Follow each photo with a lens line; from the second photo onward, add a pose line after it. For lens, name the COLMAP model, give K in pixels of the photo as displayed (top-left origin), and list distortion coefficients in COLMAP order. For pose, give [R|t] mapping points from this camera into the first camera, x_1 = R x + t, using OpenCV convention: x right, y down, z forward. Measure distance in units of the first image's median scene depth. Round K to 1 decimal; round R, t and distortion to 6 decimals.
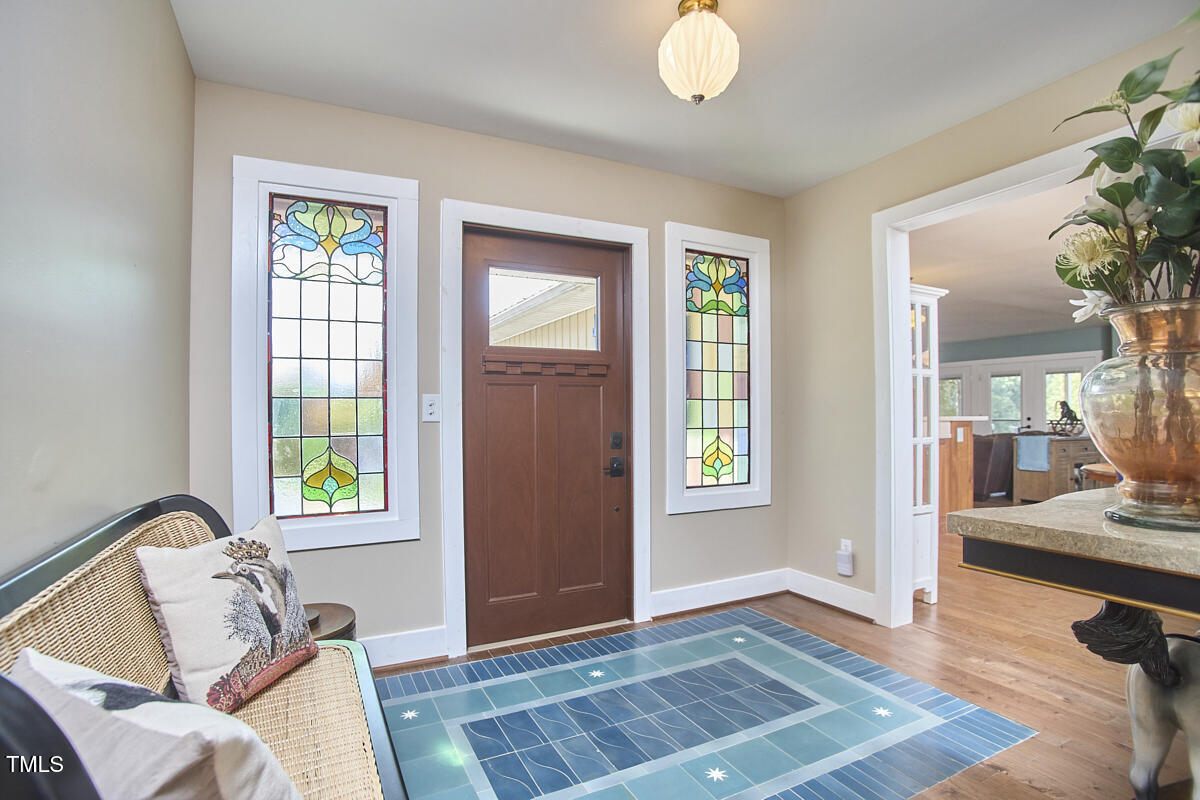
lens RADIAL K [[584.6, 0, 587.4], [0, 584.6, 413.8], [0, 0, 1]] dist [-0.076882, 0.000518]
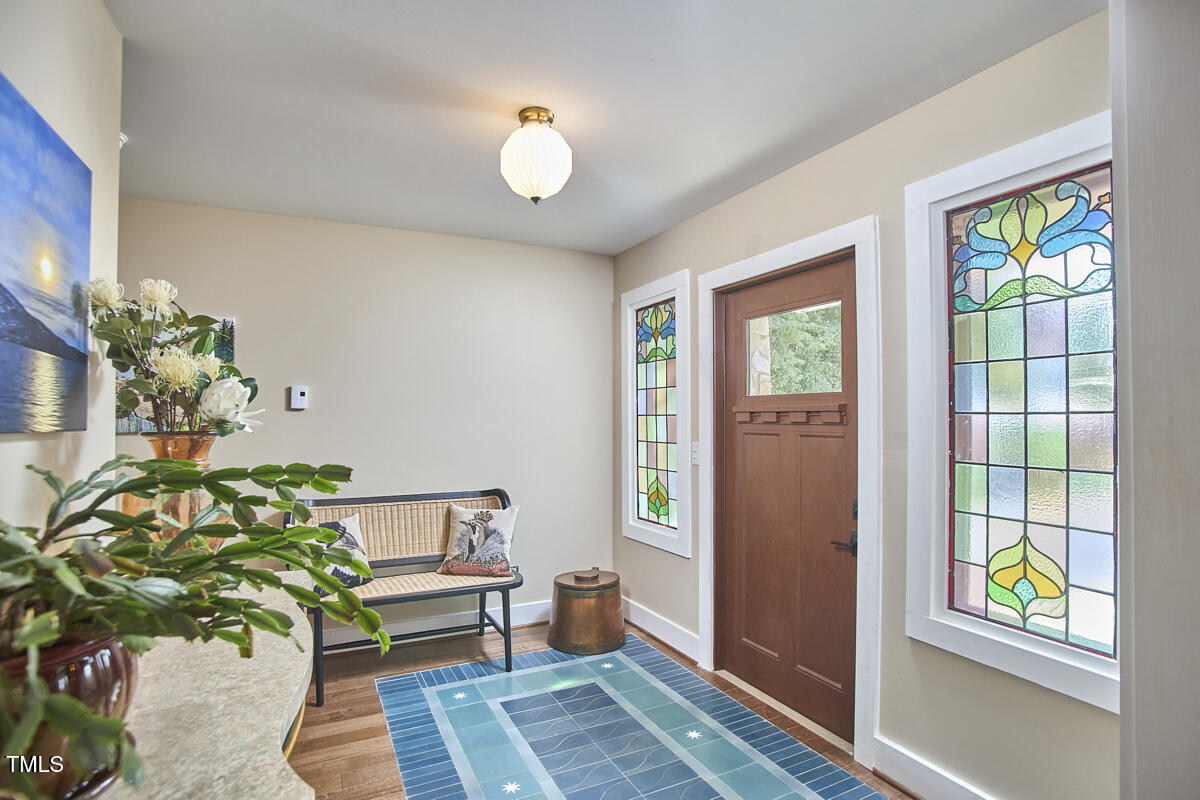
lens RADIAL K [[584.6, 0, 587.4], [0, 584.6, 413.8], [0, 0, 1]] dist [-0.076882, 0.000518]
pose [[-0.013805, 0.004016, -0.999897, 0.951892], [0.002927, 0.999988, 0.003976, -0.098804], [0.999900, -0.002872, -0.013816, 0.798523]]
